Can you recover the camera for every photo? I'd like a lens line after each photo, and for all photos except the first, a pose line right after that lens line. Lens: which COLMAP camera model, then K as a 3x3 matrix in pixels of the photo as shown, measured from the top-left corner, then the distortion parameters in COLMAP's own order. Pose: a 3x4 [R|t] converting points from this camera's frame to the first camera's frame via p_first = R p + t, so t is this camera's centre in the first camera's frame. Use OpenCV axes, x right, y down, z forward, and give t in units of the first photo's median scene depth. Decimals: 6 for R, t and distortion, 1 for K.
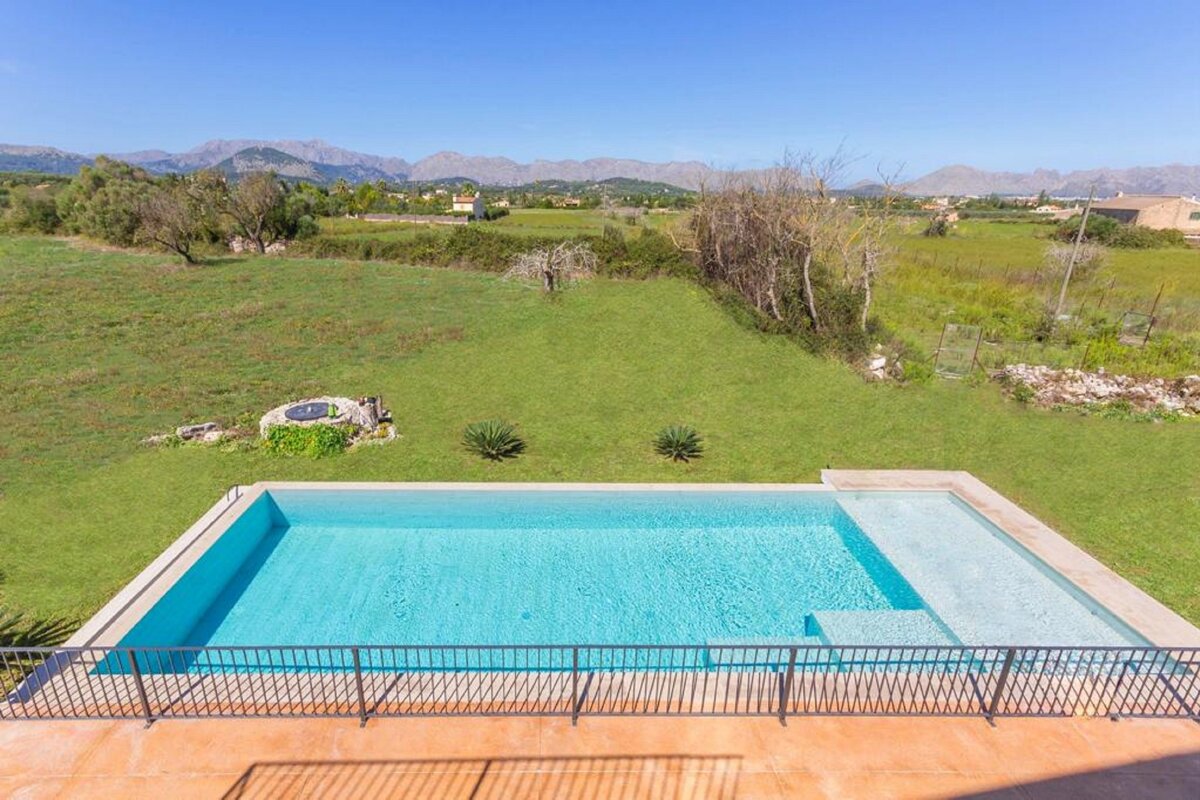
lens RADIAL K [[622.2, 0, 541.6], [0, 622.2, 387.2], [0, 0, 1]] dist [0.014121, -0.001287]
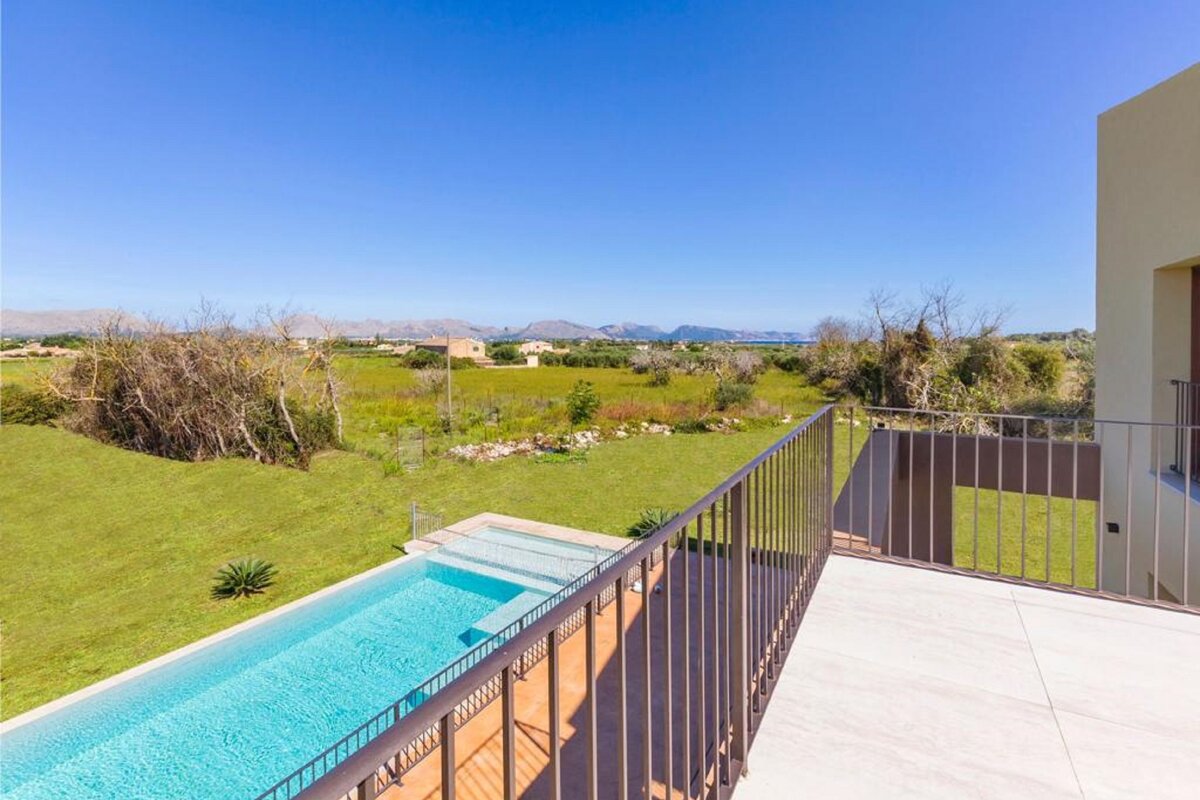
lens RADIAL K [[575.7, 0, 600.0], [0, 575.7, 400.0], [0, 0, 1]] dist [0.000874, -0.000002]
pose [[0.505540, -0.099472, 0.857050, -0.161024], [0.258775, 0.965083, -0.040631, -0.000136], [-0.823083, 0.242323, 0.513628, -0.001596]]
